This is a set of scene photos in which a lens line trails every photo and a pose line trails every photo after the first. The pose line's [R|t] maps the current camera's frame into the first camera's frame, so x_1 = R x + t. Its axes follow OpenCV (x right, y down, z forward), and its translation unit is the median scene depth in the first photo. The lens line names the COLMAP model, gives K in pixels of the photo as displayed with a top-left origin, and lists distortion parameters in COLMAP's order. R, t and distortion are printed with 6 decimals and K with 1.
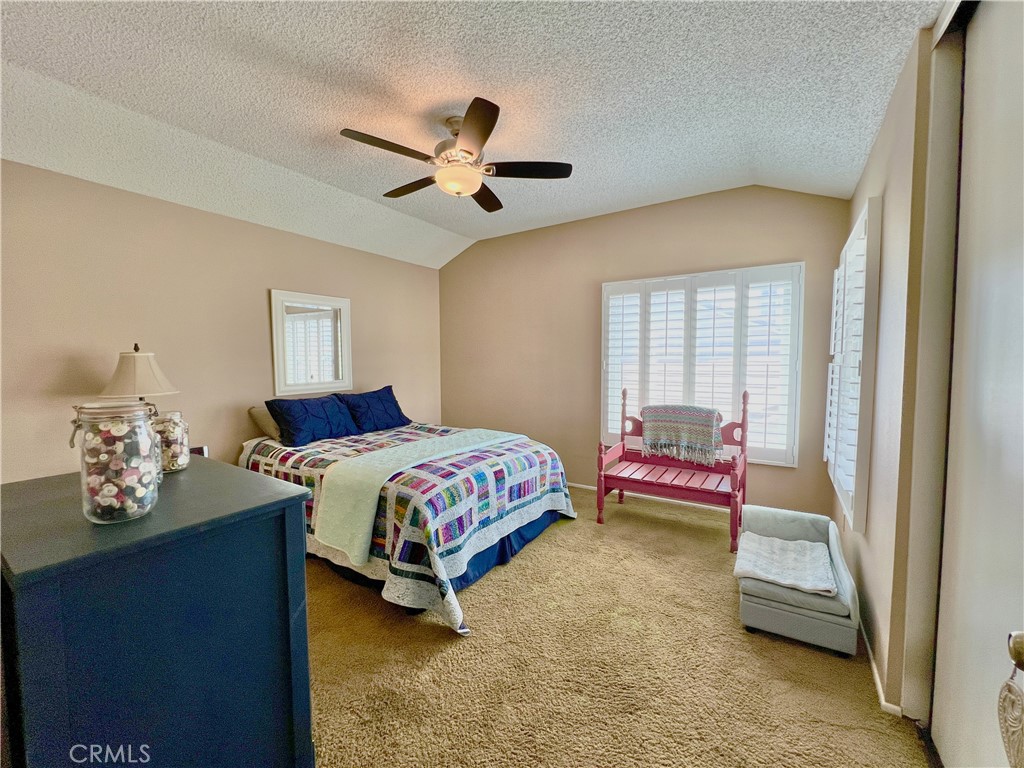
lens RADIAL K [[408.4, 0, 510.9], [0, 408.4, 382.2], [0, 0, 1]] dist [-0.000774, 0.000340]
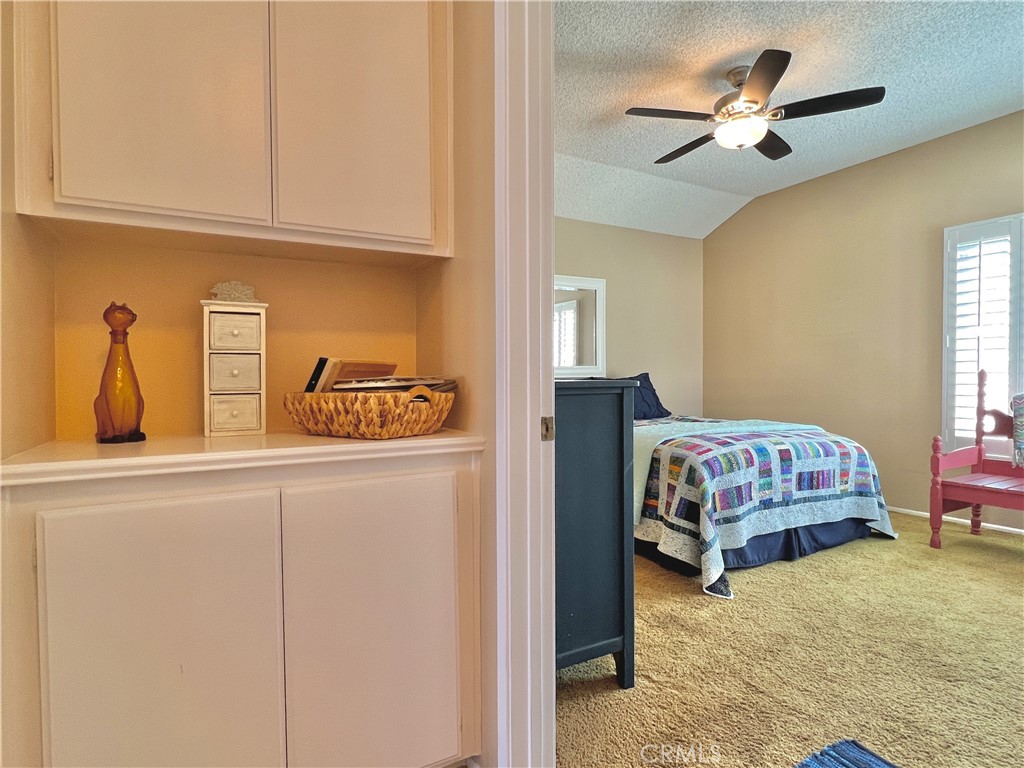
lens RADIAL K [[547.2, 0, 512.0], [0, 547.2, 384.0], [0, 0, 1]] dist [0.002527, -0.001495]
pose [[0.885465, 0.008495, -0.464628, -0.002749], [-0.025532, 0.999212, -0.030389, 0.135917], [0.464004, 0.038771, 0.884984, -0.335809]]
